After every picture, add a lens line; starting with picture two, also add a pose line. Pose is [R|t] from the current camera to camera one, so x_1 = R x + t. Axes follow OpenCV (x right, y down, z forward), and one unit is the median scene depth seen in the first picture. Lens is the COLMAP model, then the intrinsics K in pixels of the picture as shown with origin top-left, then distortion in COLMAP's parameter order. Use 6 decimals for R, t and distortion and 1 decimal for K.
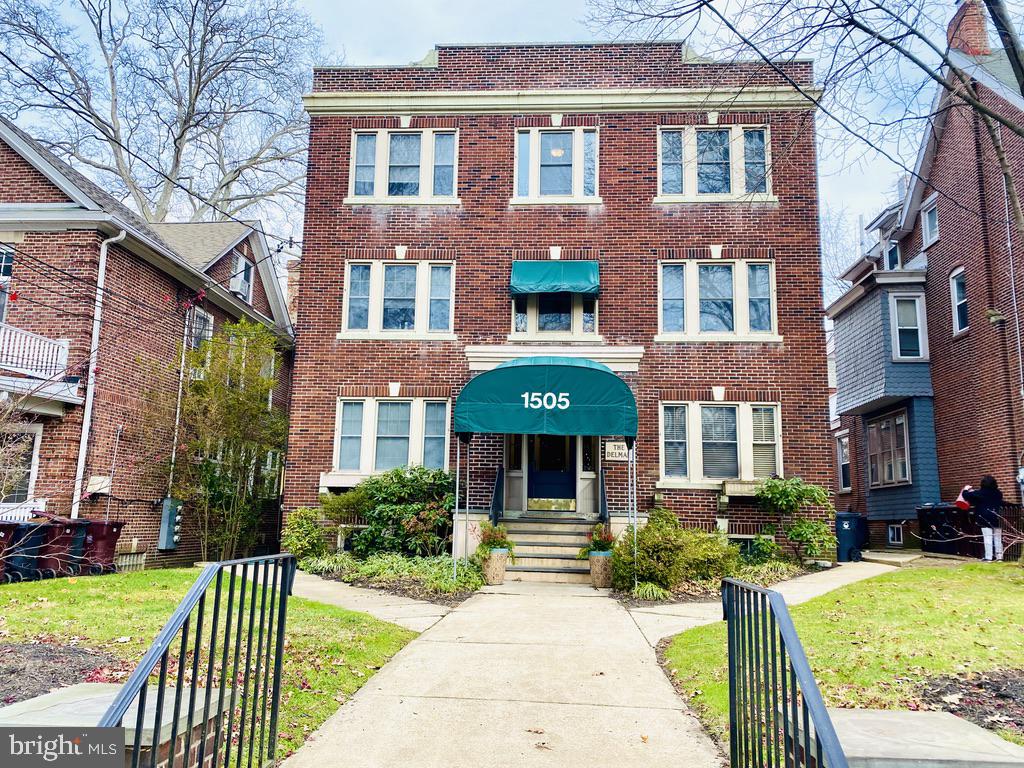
lens RADIAL K [[772.8, 0, 512.0], [0, 772.8, 384.0], [0, 0, 1]] dist [0.001101, 0.000679]
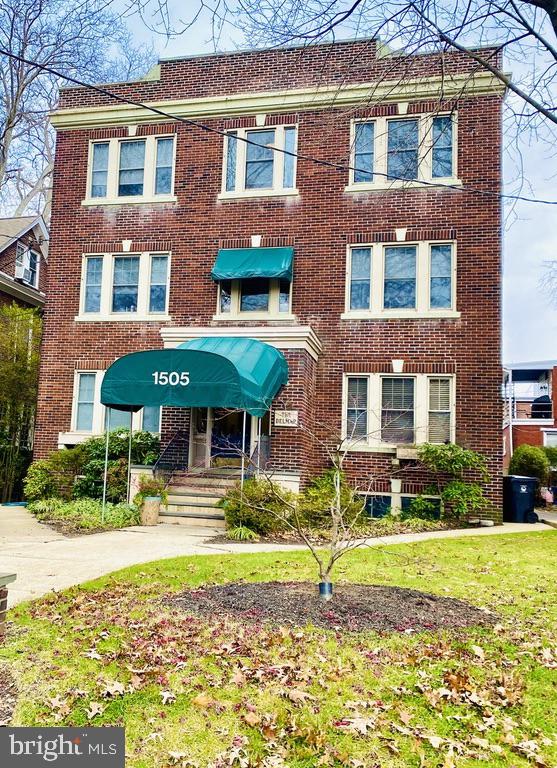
lens RADIAL K [[820.6, 0, 278.2], [0, 820.6, 376.6], [0, 0, 1]] dist [-0.006635, 0.003656]
pose [[0.976624, 0.000371, -0.214955, 0.345758], [0.010314, 0.998766, 0.048584, -0.030490], [0.214708, -0.049665, 0.975415, -0.169875]]
